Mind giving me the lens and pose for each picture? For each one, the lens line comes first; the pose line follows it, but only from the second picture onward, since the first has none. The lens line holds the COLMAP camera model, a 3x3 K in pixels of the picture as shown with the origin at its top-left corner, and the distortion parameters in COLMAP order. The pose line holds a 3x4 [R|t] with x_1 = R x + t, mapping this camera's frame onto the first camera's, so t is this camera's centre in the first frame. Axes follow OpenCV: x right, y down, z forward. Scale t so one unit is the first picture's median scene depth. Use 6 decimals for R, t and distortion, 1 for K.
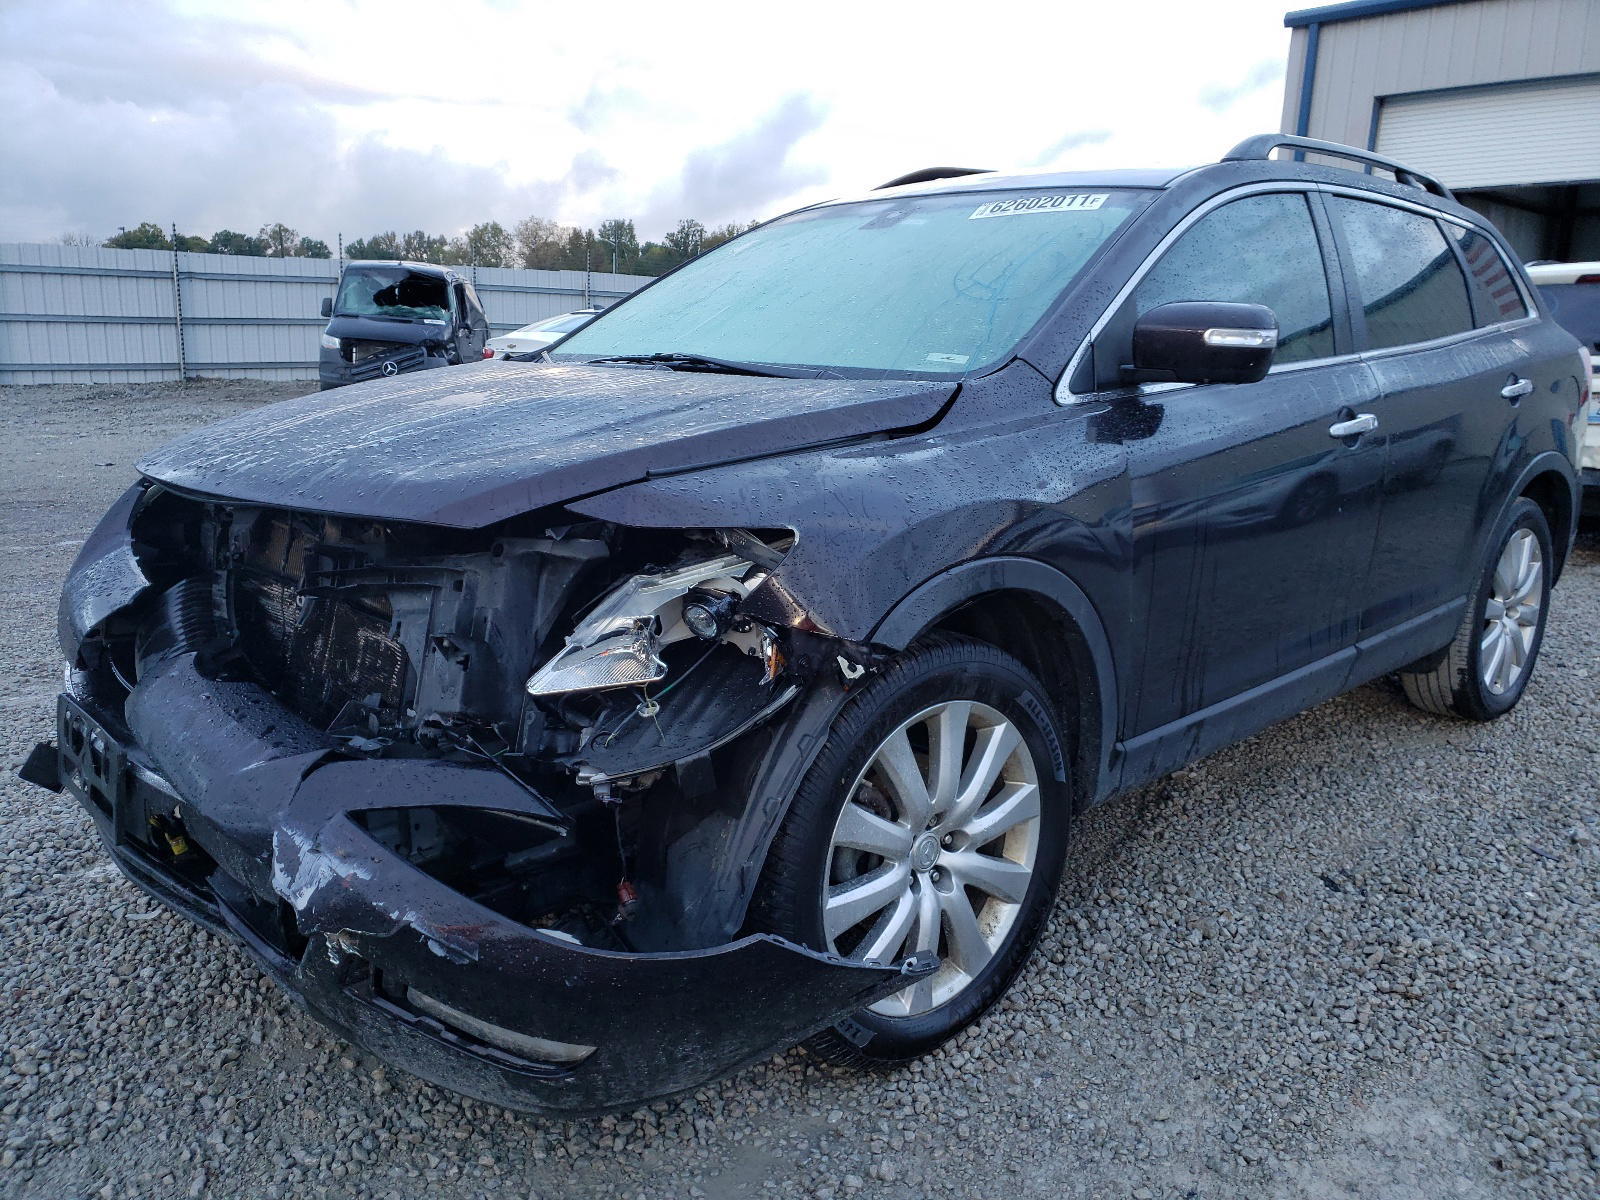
lens RADIAL K [[1453.5, 0, 732.0], [0, 1453.5, 481.2], [0, 0, 1]] dist [0.051530, -0.053252]
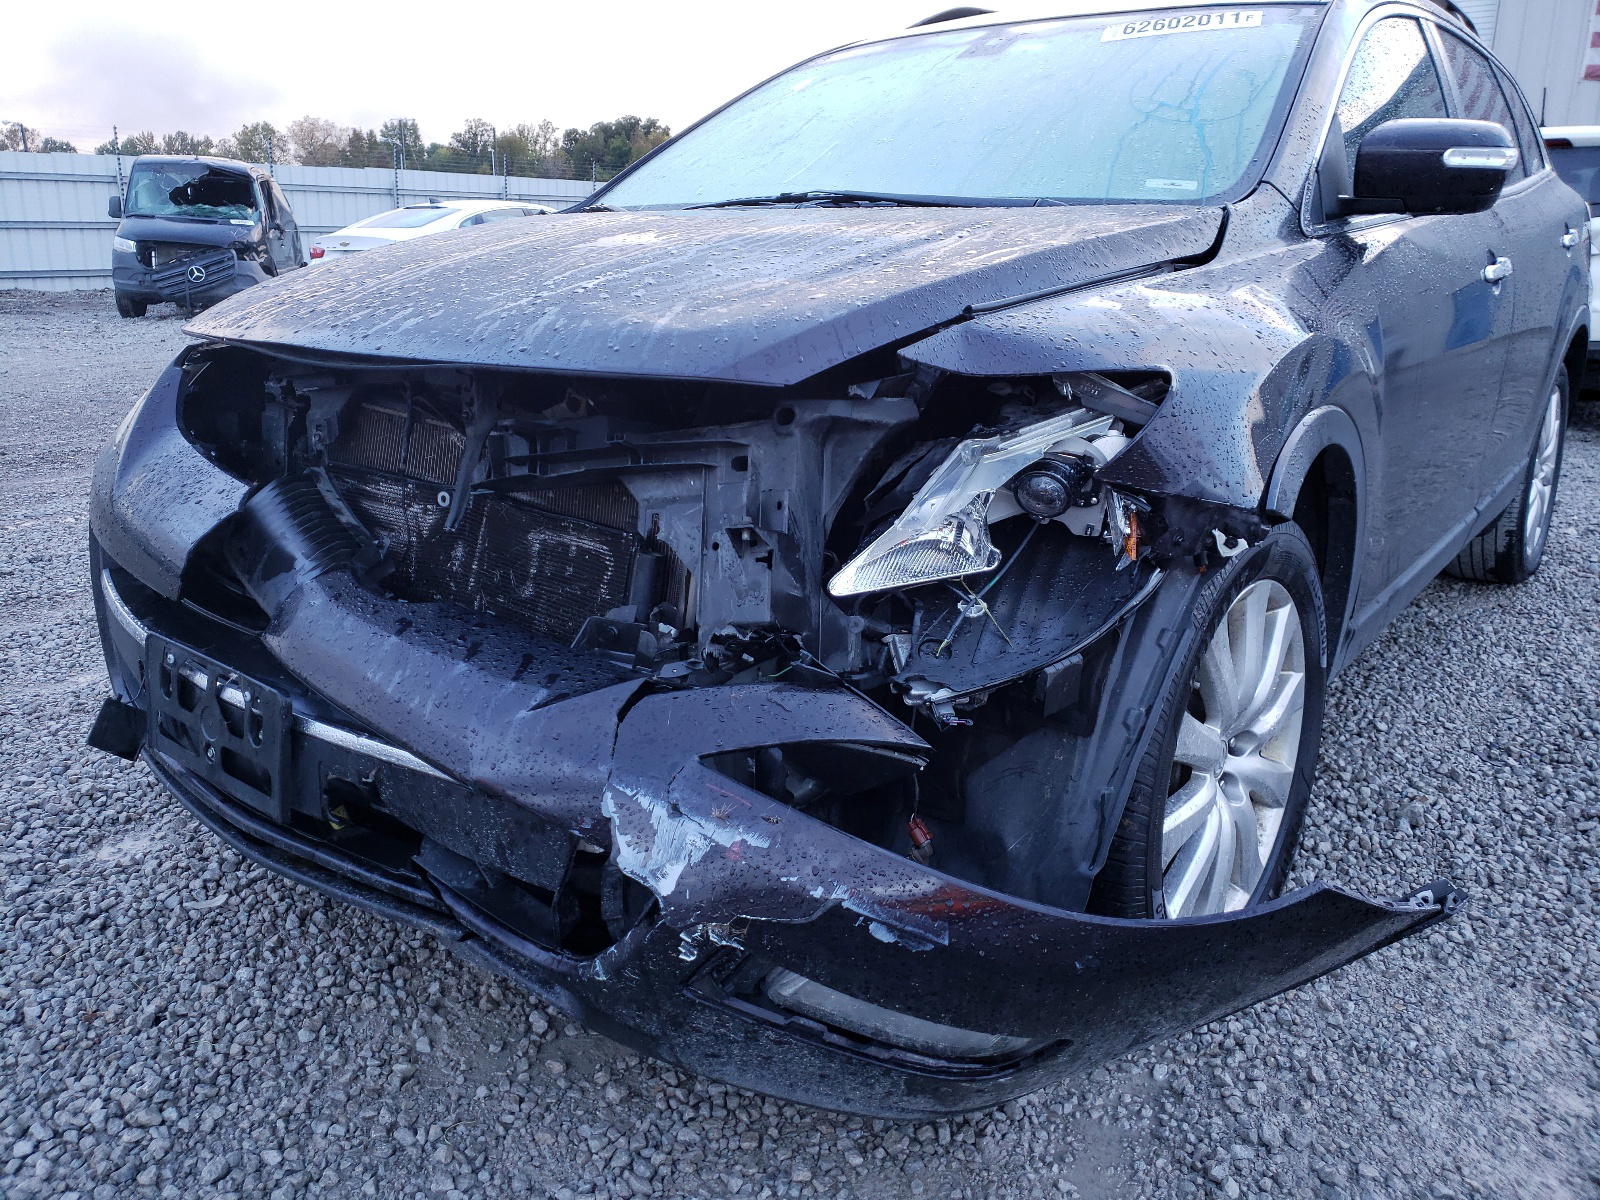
lens RADIAL K [[1453.5, 0, 732.0], [0, 1453.5, 481.2], [0, 0, 1]] dist [0.051530, -0.053252]
pose [[0.987118, -0.042316, 0.154299, -0.281566], [0.032909, 0.997470, 0.063019, 0.029664], [-0.156575, -0.057130, 0.986012, 0.214025]]
